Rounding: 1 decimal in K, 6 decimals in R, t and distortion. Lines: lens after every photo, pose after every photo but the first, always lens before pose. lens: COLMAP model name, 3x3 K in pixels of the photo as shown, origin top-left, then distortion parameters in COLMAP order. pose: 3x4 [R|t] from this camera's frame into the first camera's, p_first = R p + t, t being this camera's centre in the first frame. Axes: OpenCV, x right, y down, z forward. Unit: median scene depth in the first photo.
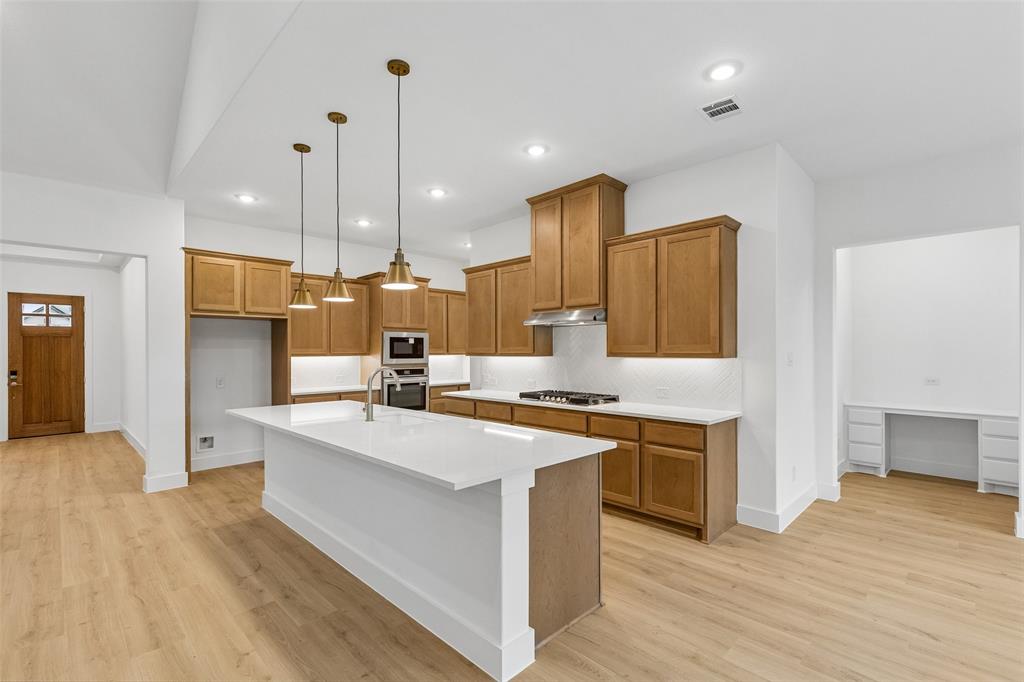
lens RADIAL K [[460.3, 0, 517.7], [0, 460.3, 348.4], [0, 0, 1]] dist [0.008330, -0.000846]
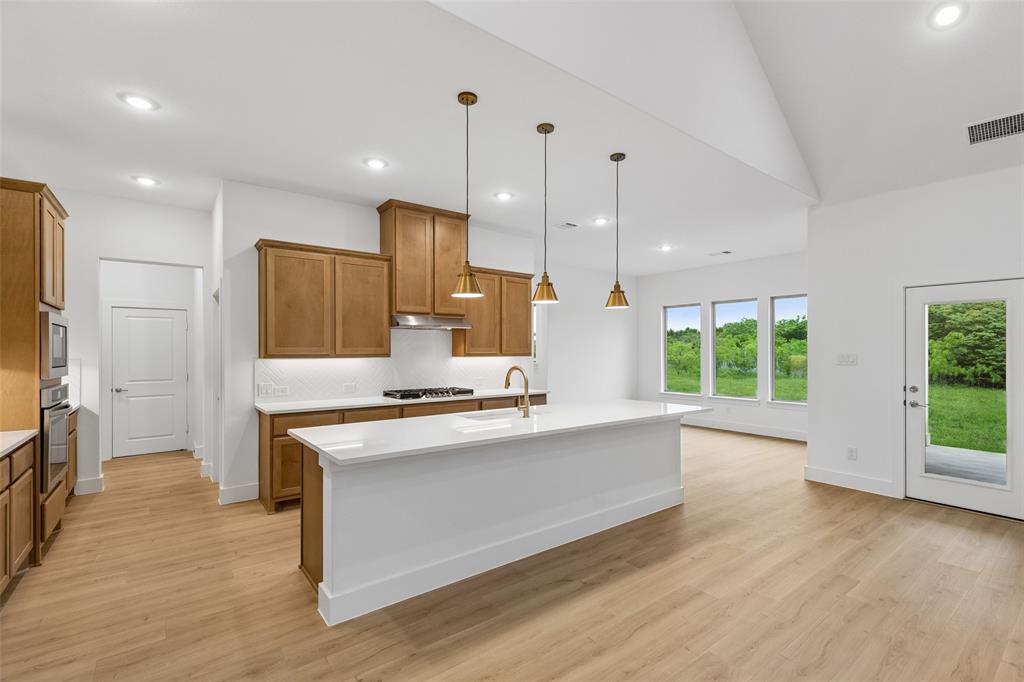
lens RADIAL K [[460.3, 0, 518.3], [0, 460.3, 351.7], [0, 0, 1]] dist [0.008330, -0.000846]
pose [[0.133478, 0.001880, 0.991050, -0.951218], [-0.003259, 0.999994, -0.001459, 0.005834], [-0.991046, -0.003035, 0.133483, 0.611298]]
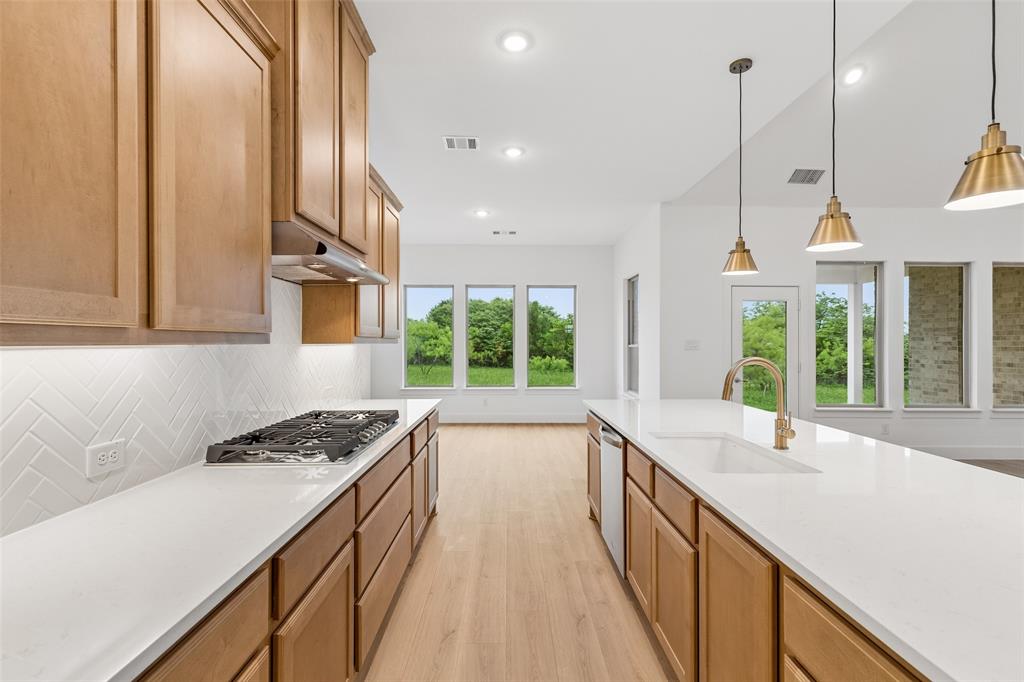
lens RADIAL K [[460.3, 0, 513.6], [0, 460.3, 337.8], [0, 0, 1]] dist [0.008330, -0.000846]
pose [[-0.709460, 0.007049, 0.704711, -0.342414], [-0.002207, 0.999923, -0.012224, 0.016259], [-0.704743, -0.010228, -0.709389, 1.156207]]
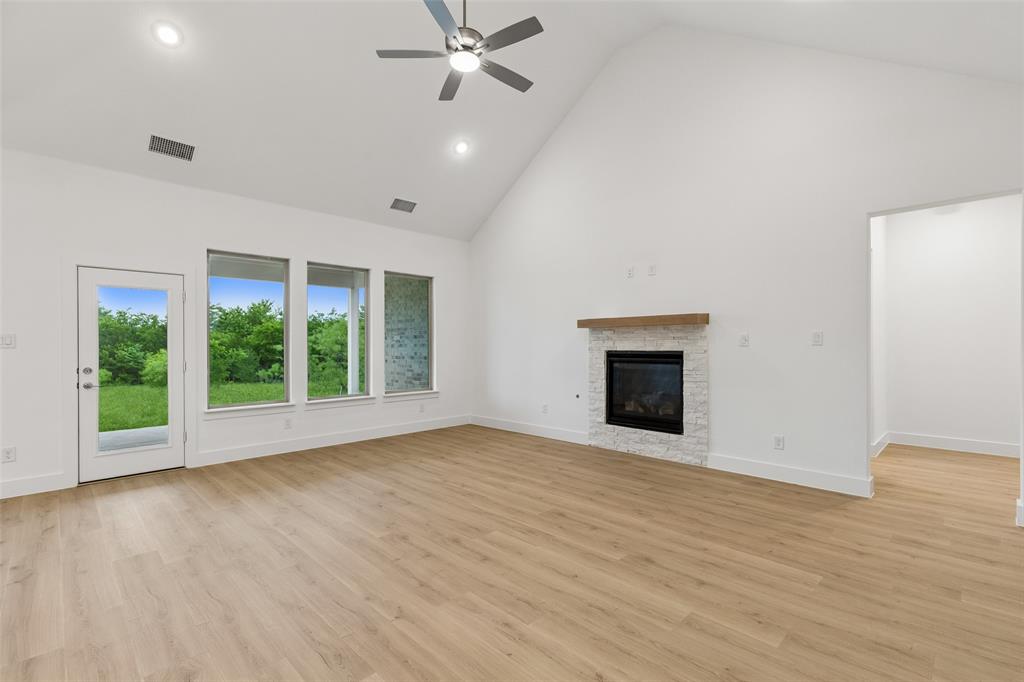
lens RADIAL K [[460.3, 0, 511.4], [0, 460.3, 349.0], [0, 0, 1]] dist [0.008330, -0.000846]
pose [[-0.999856, 0.010612, 0.013257, -0.775416], [0.010694, 0.999924, 0.006178, 0.037279], [-0.013191, 0.006319, -0.999893, 0.850502]]
